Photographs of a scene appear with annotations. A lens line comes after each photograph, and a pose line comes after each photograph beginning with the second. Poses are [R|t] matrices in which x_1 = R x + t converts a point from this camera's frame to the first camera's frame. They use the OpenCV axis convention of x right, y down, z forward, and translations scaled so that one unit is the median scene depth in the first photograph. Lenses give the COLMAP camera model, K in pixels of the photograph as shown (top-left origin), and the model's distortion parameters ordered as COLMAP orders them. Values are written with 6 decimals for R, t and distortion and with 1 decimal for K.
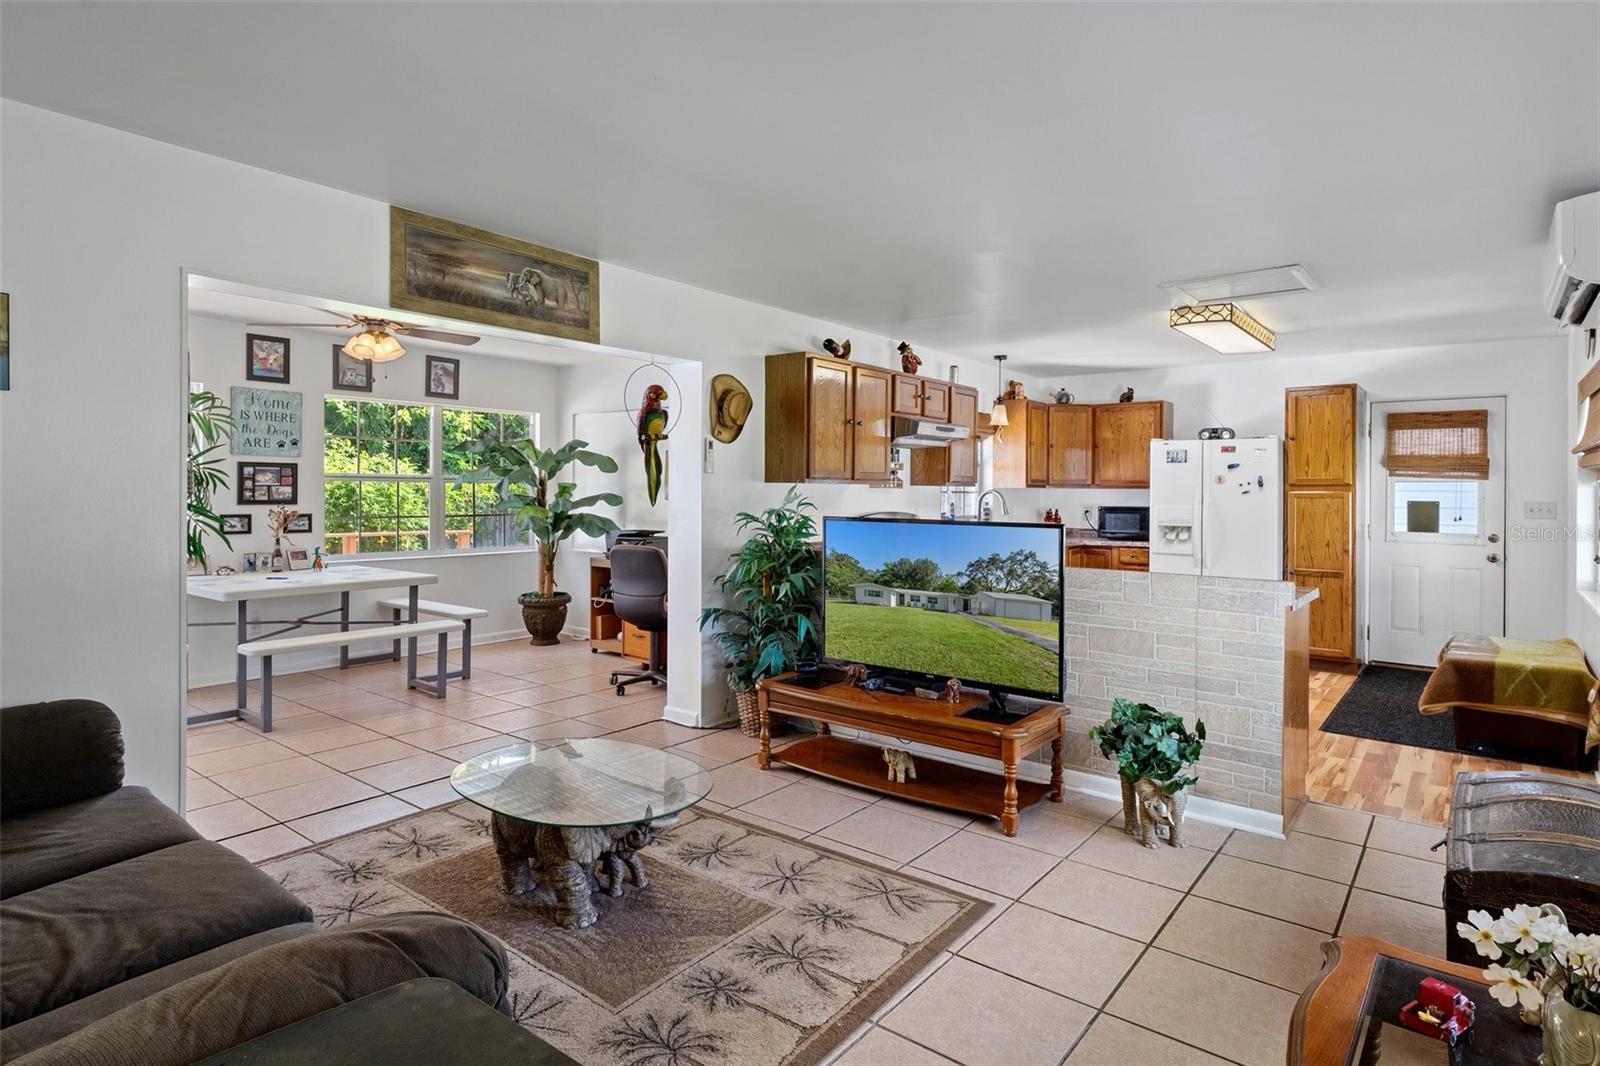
lens RADIAL K [[842.7, 0, 779.1], [0, 842.7, 496.1], [0, 0, 1]] dist [0.003656, 0.000862]
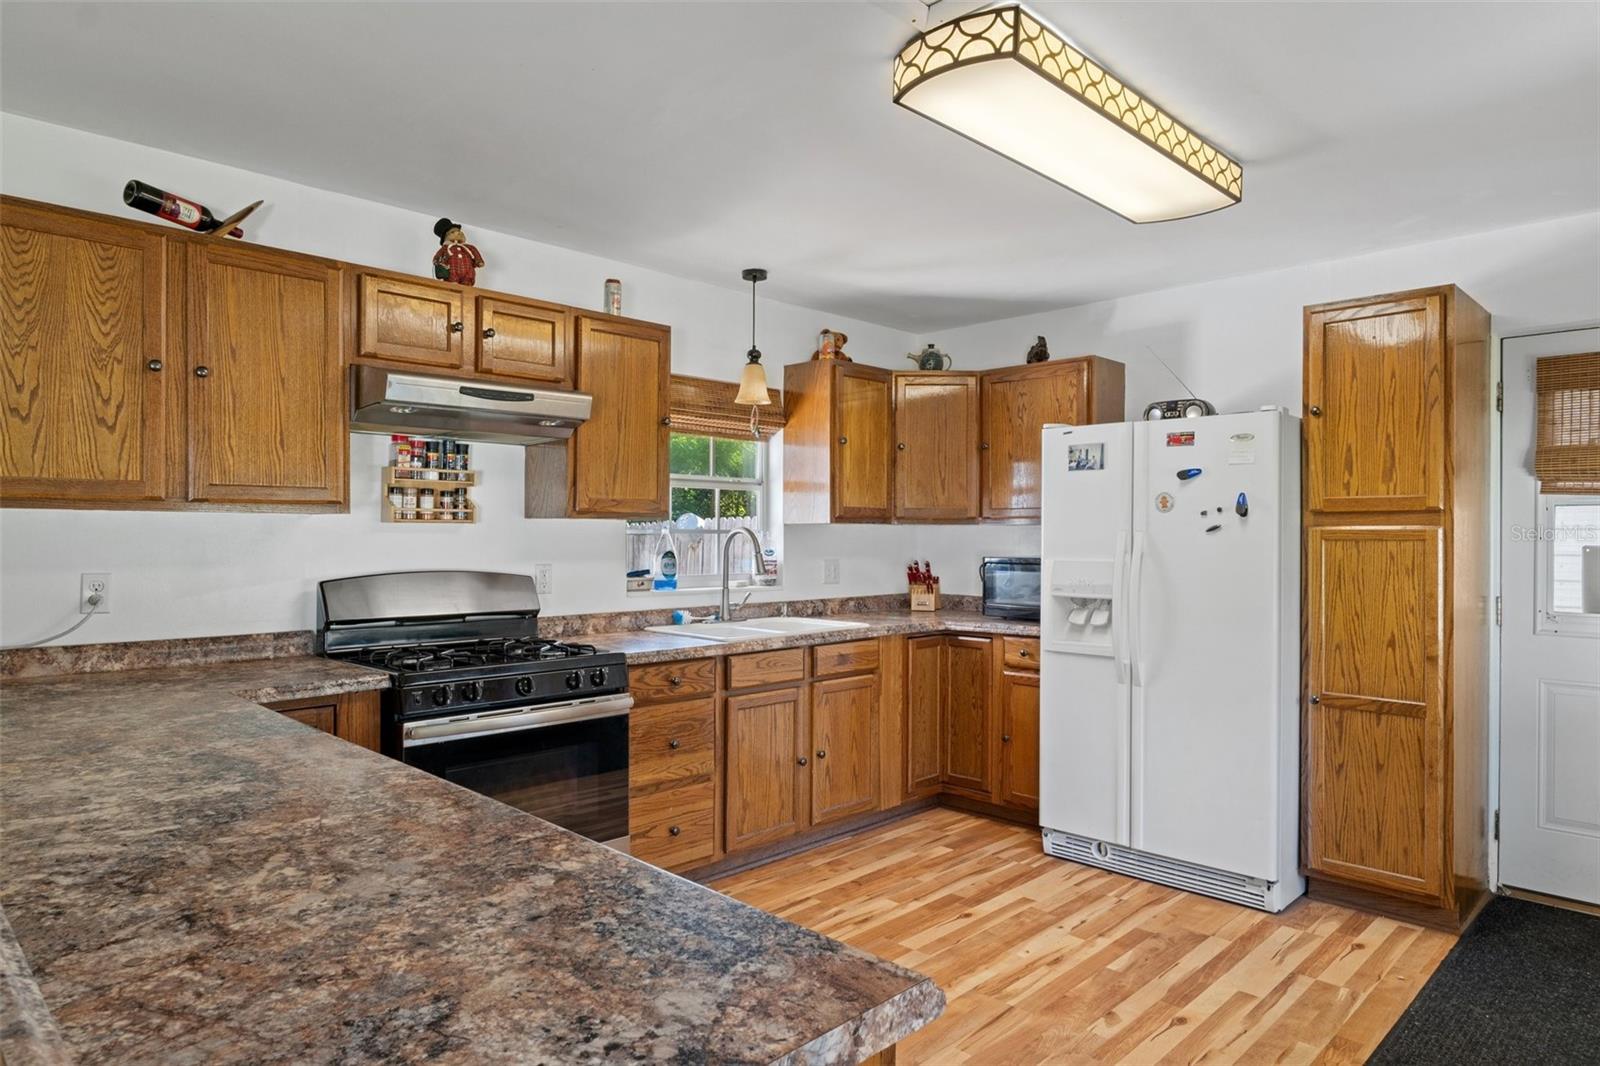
lens RADIAL K [[958.1, 0, 775.4], [0, 958.1, 541.6], [0, 0, 1]] dist [-0.013659, 0.003734]
pose [[0.994549, -0.002947, -0.104230, 0.357364], [0.002928, 0.999996, -0.000333, 0.002197], [0.104231, 0.000026, 0.994553, 0.435334]]
